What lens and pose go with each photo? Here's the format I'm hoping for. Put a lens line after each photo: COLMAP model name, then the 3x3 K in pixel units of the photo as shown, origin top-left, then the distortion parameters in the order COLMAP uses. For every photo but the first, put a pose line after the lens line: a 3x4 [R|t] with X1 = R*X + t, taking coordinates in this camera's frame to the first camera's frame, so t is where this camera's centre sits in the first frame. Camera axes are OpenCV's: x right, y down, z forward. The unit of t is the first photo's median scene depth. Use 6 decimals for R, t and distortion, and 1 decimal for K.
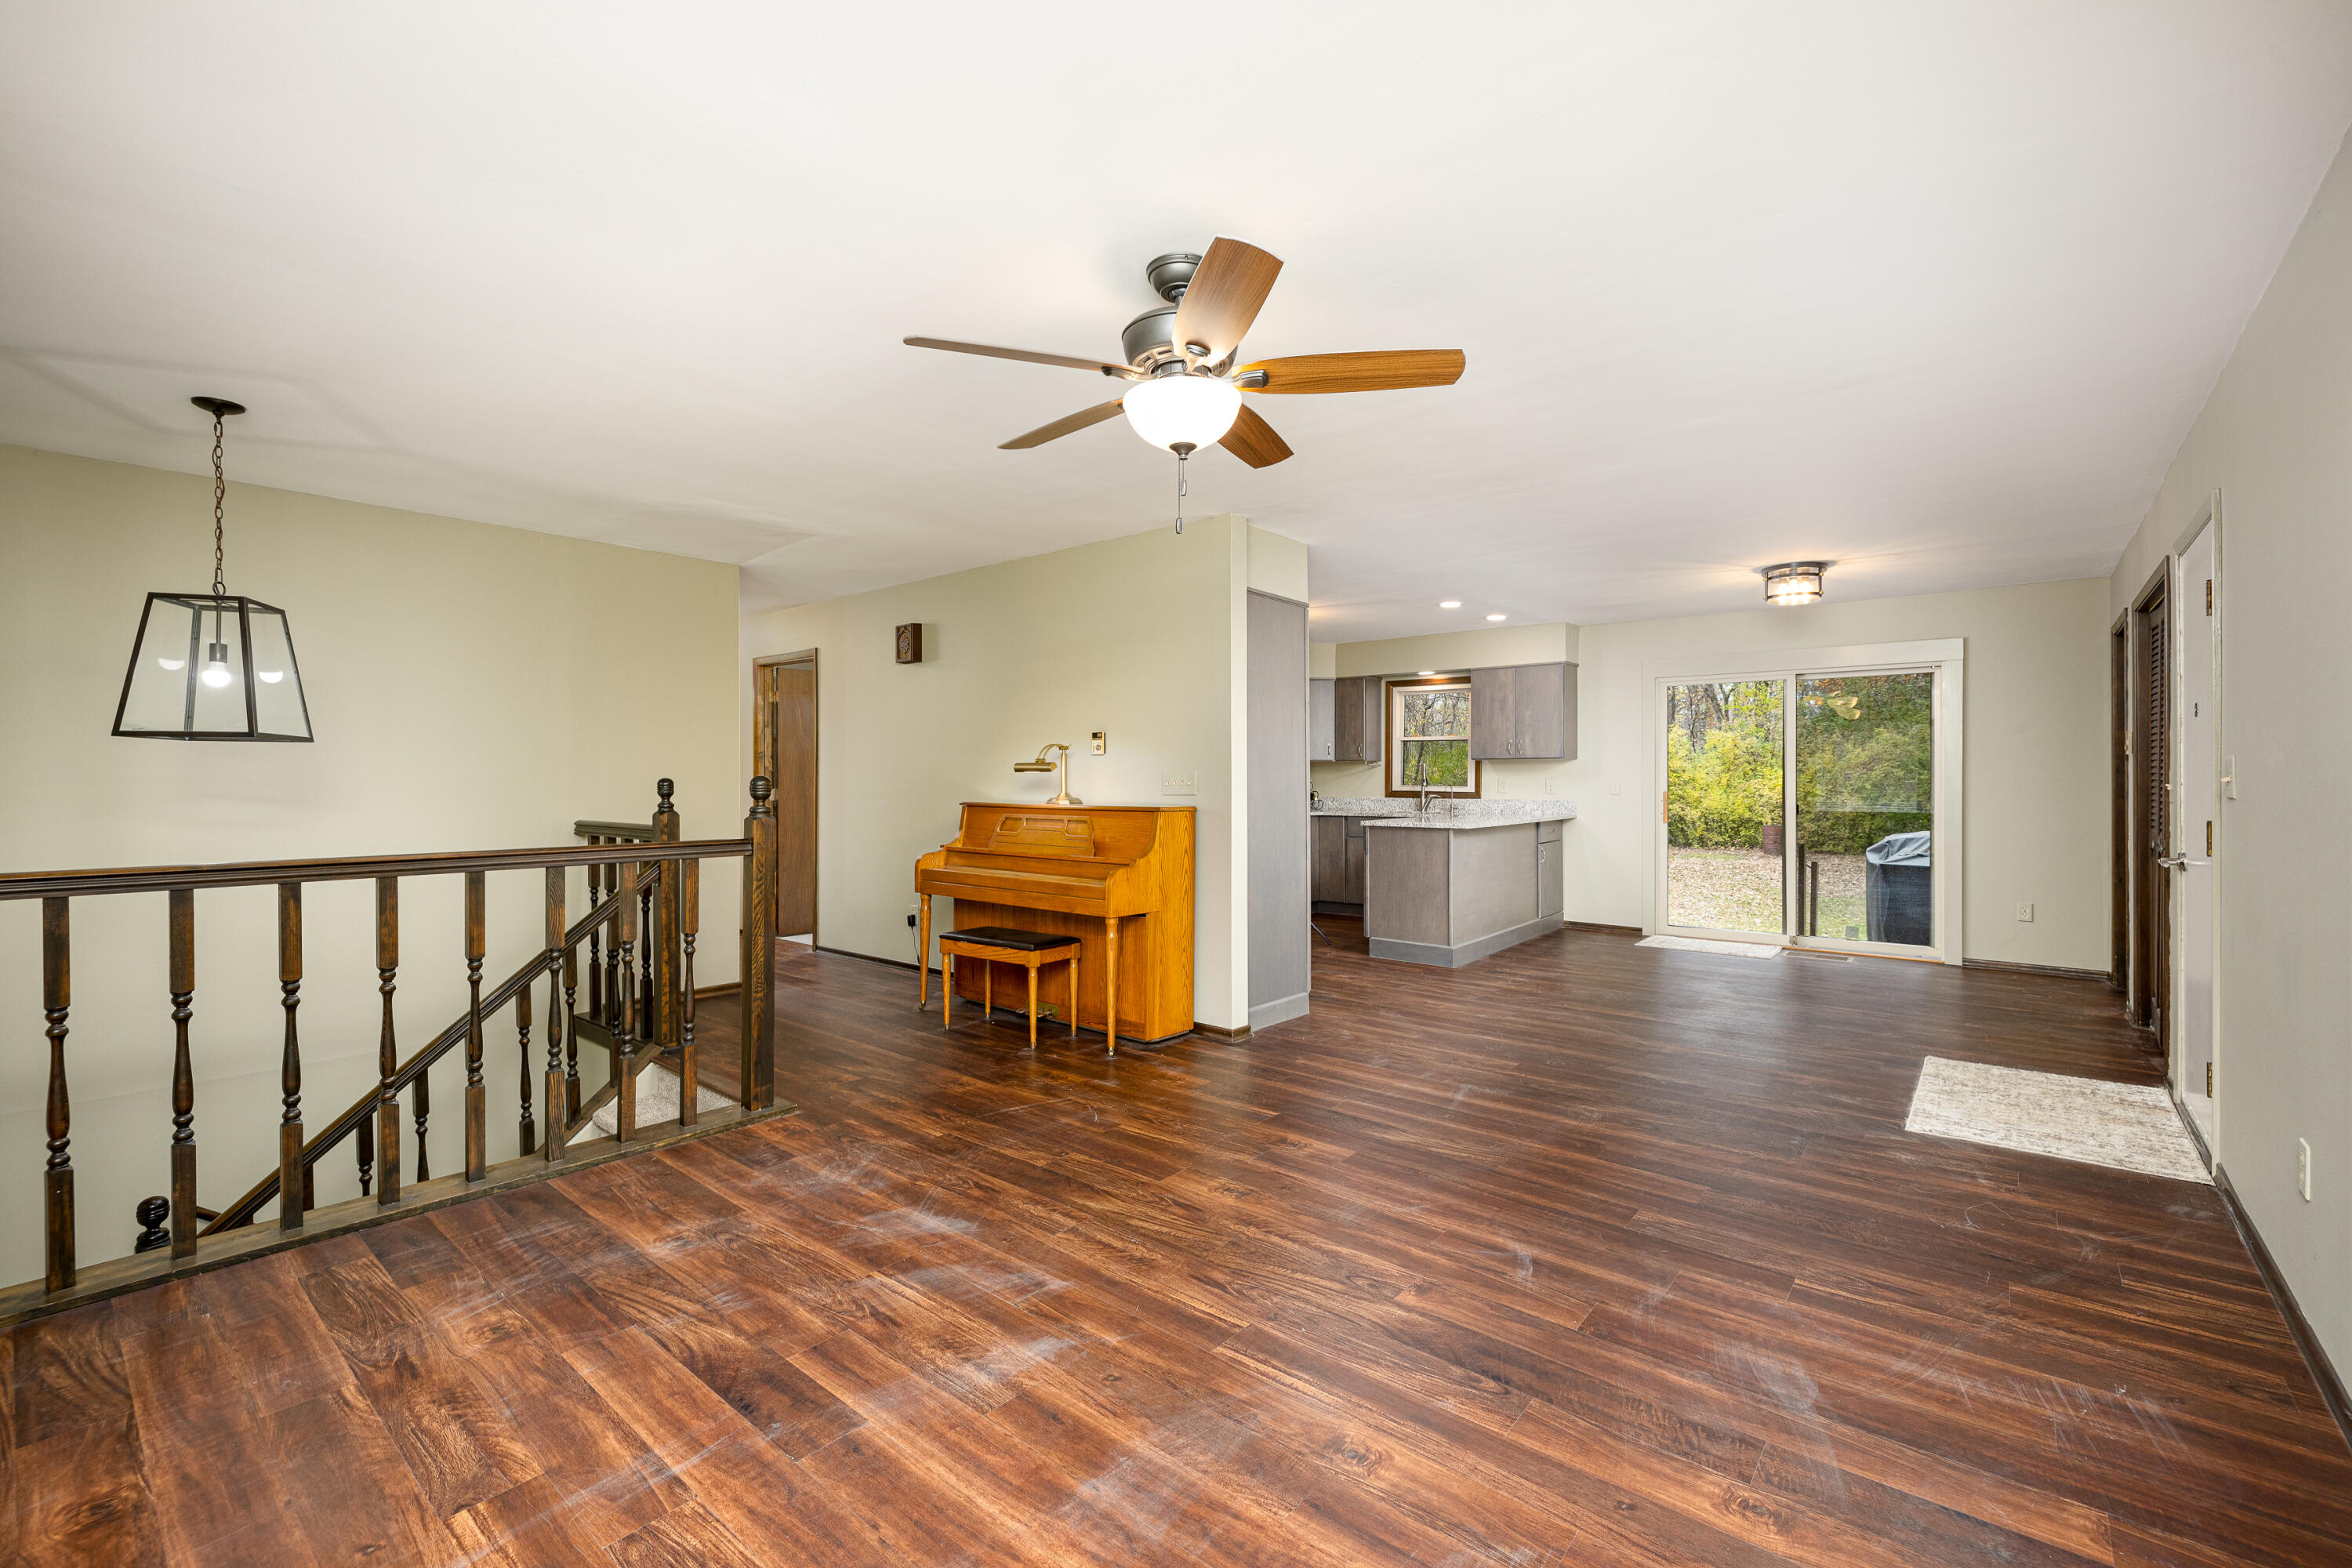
lens RADIAL K [[995.9, 0, 1173.3], [0, 995.9, 777.1], [0, 0, 1]] dist [-0.001454, 0.001301]
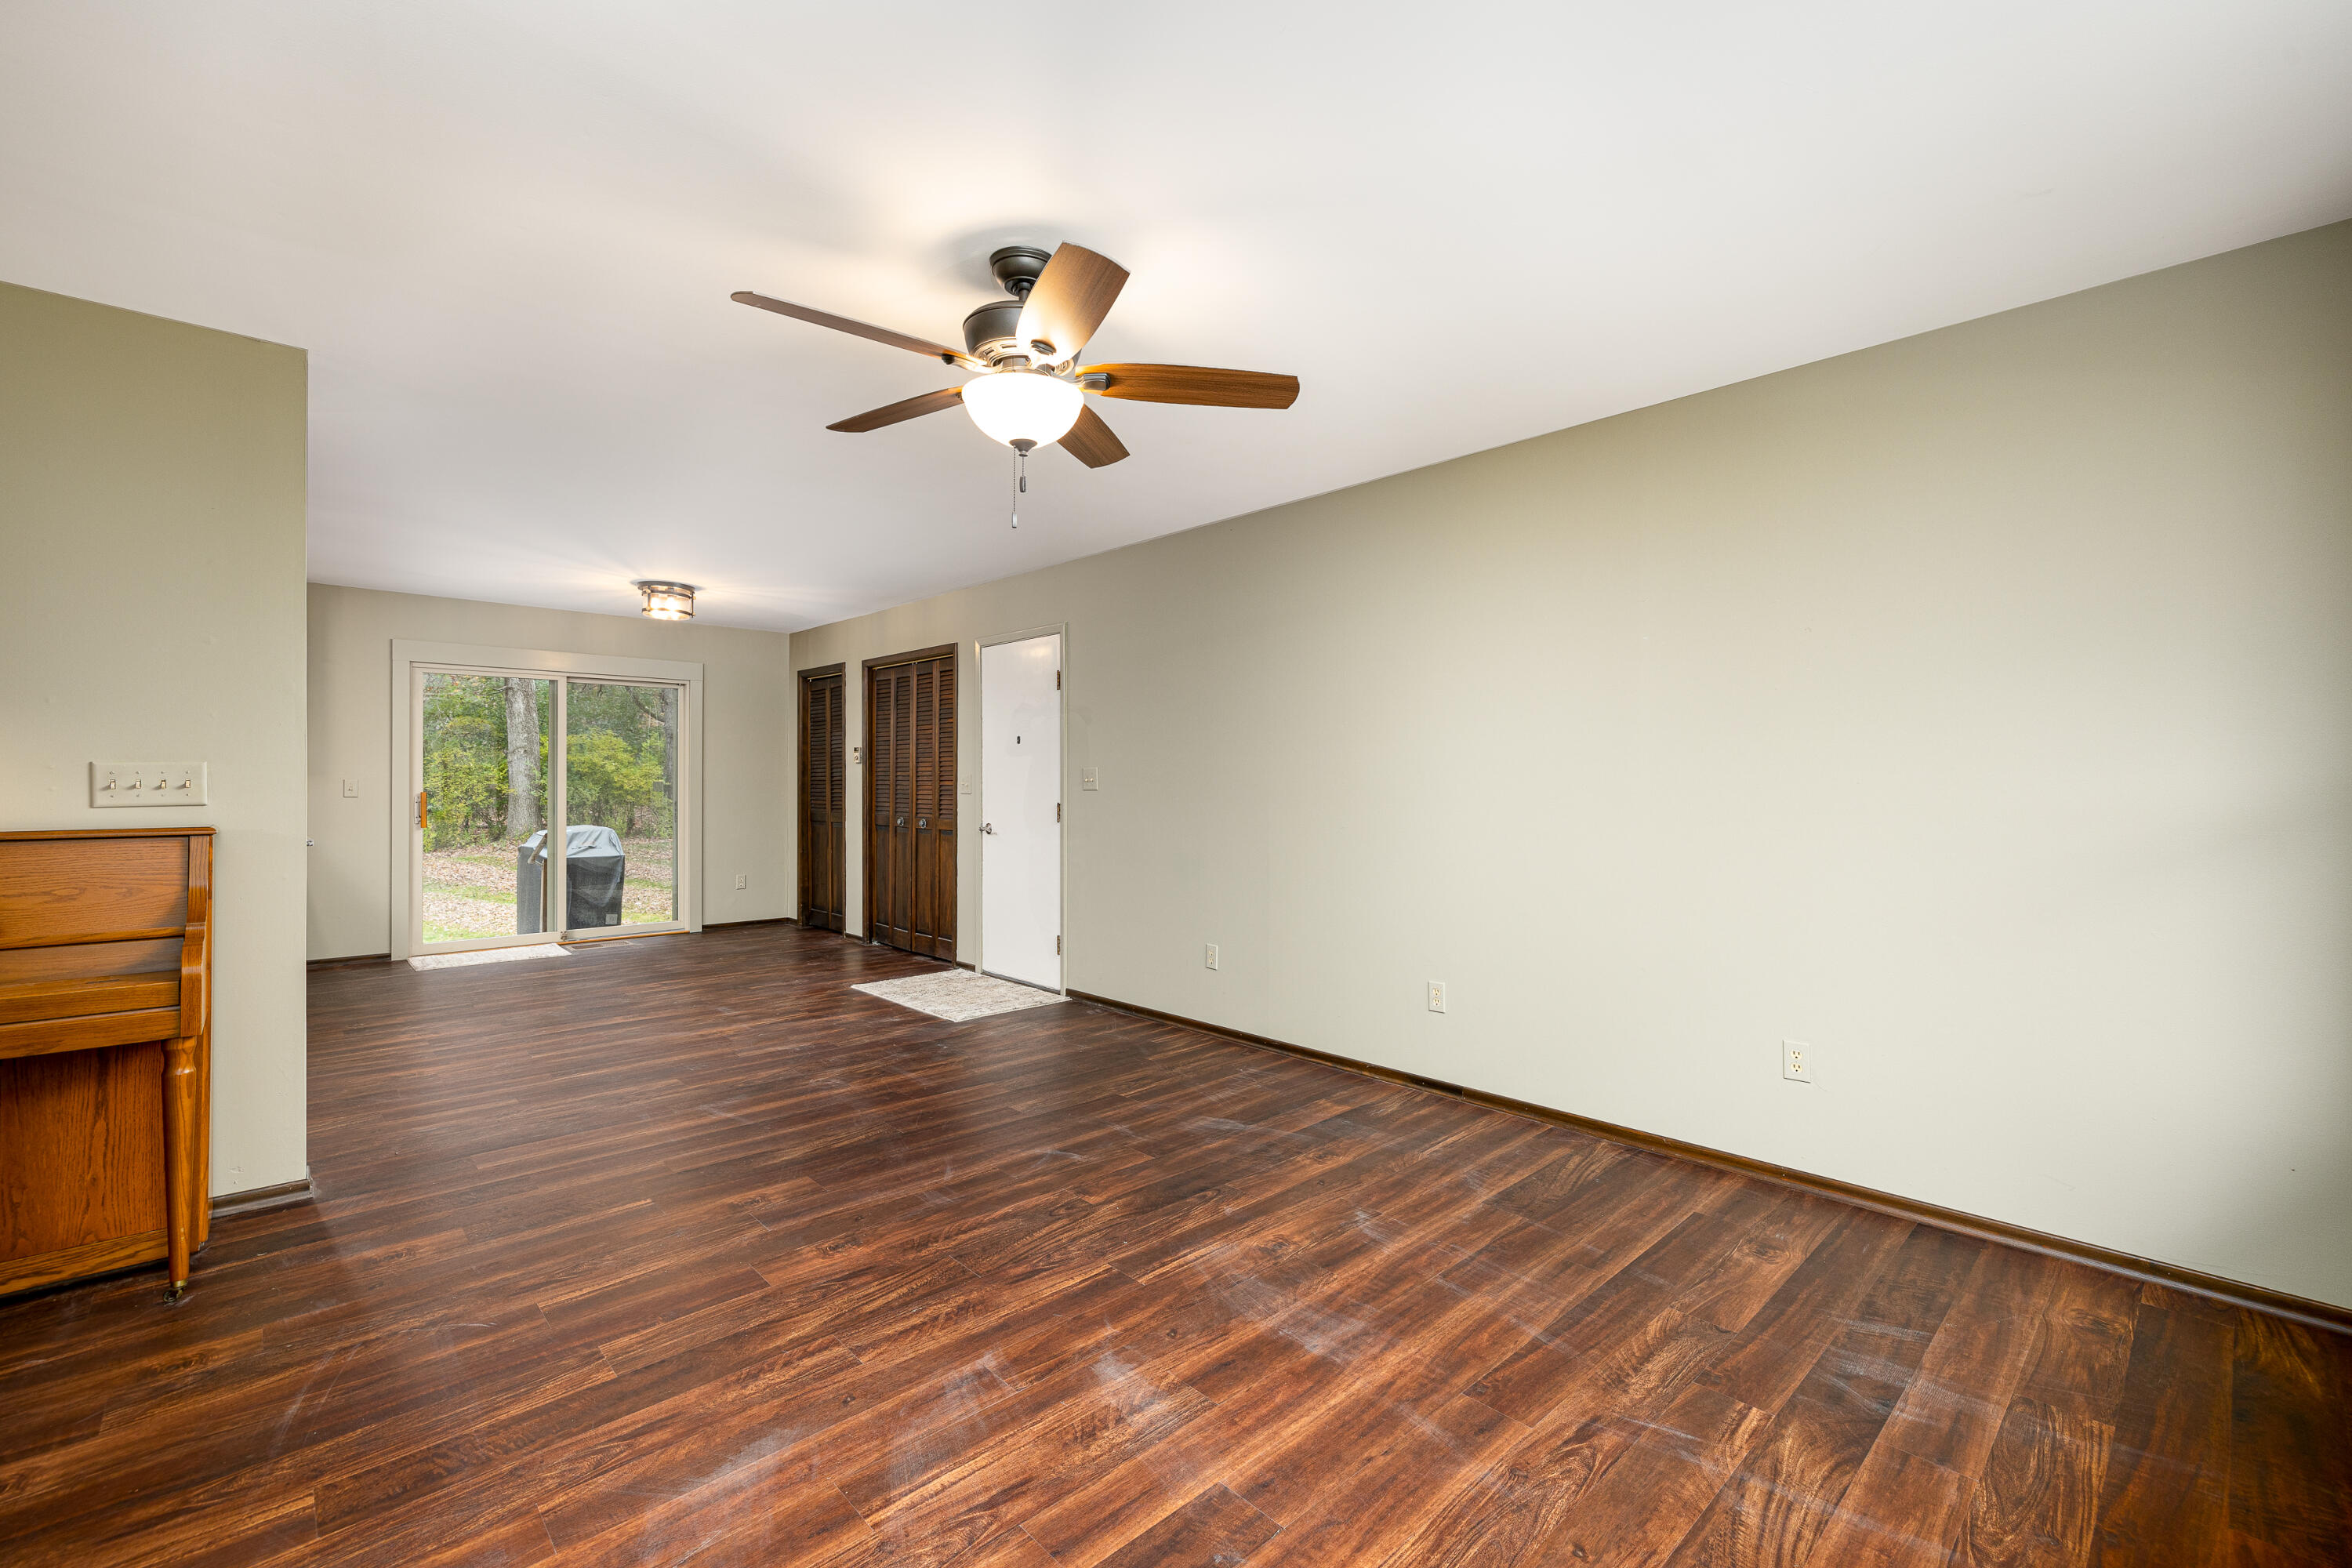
lens RADIAL K [[995.9, 0, 1184.7], [0, 995.9, 786.3], [0, 0, 1]] dist [-0.001454, 0.001301]
pose [[0.112301, -0.006269, 0.993654, -0.972662], [-0.004821, 0.999965, 0.006854, 0.000281], [-0.993663, -0.005560, 0.112267, 0.745132]]
